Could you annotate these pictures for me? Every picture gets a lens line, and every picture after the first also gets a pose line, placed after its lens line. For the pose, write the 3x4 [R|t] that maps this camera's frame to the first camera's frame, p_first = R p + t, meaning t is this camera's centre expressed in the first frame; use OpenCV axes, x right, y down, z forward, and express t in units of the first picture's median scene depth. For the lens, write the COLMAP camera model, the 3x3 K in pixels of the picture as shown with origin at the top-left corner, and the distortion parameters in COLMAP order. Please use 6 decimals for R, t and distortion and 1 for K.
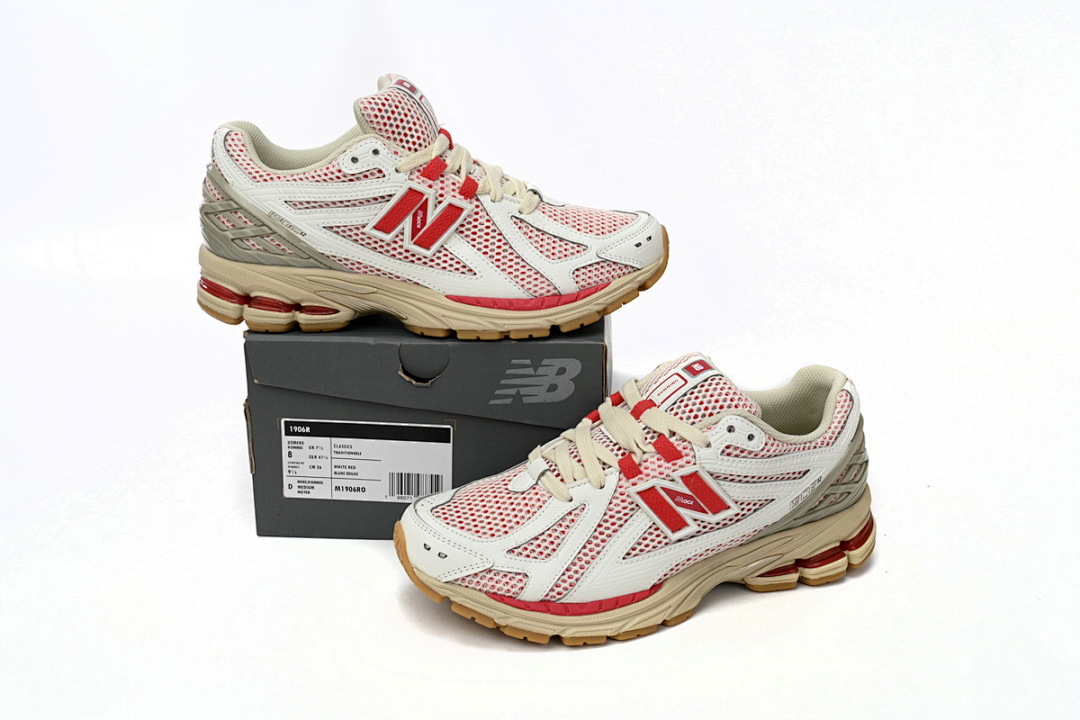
lens RADIAL K [[1164.2, 0, 542.7], [0, 1164.2, 355.6], [0, 0, 1]] dist [0.052896, 0.000000]
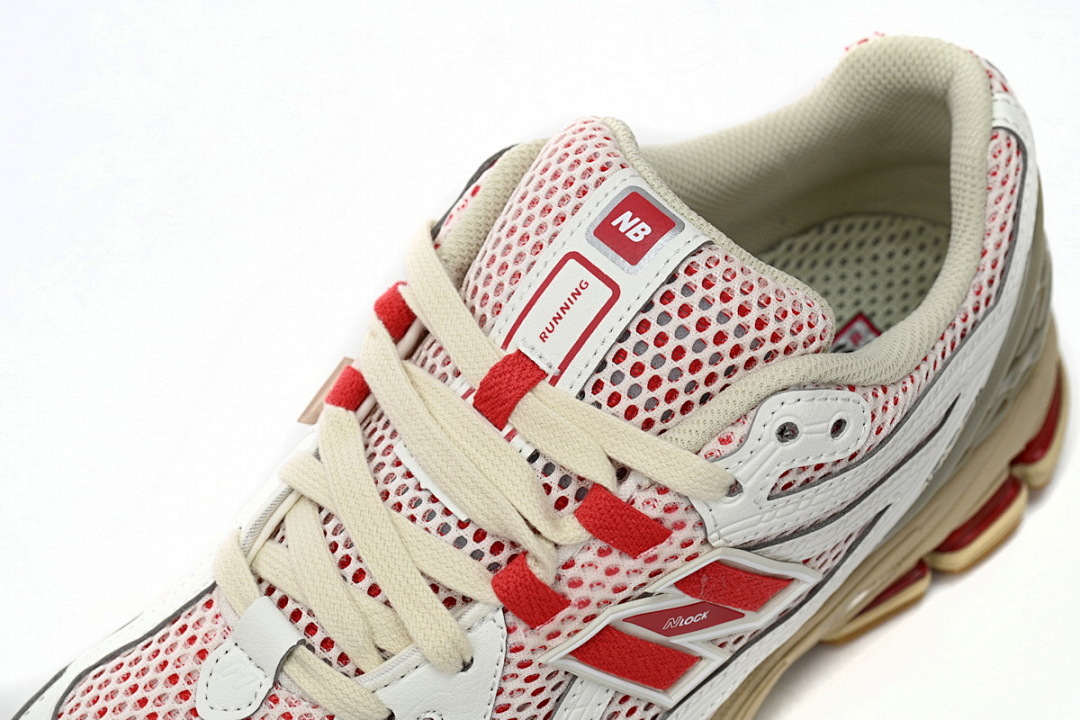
lens RADIAL K [[2205.7, 0, 543.0], [0, 2205.7, 360.8], [0, 0, 1]] dist [0.008215, 0.000000]
pose [[0.936447, -0.301643, 0.179102, -0.019581], [0.174396, 0.843275, 0.508404, -0.298329], [-0.304388, -0.444859, 0.842288, 0.460122]]
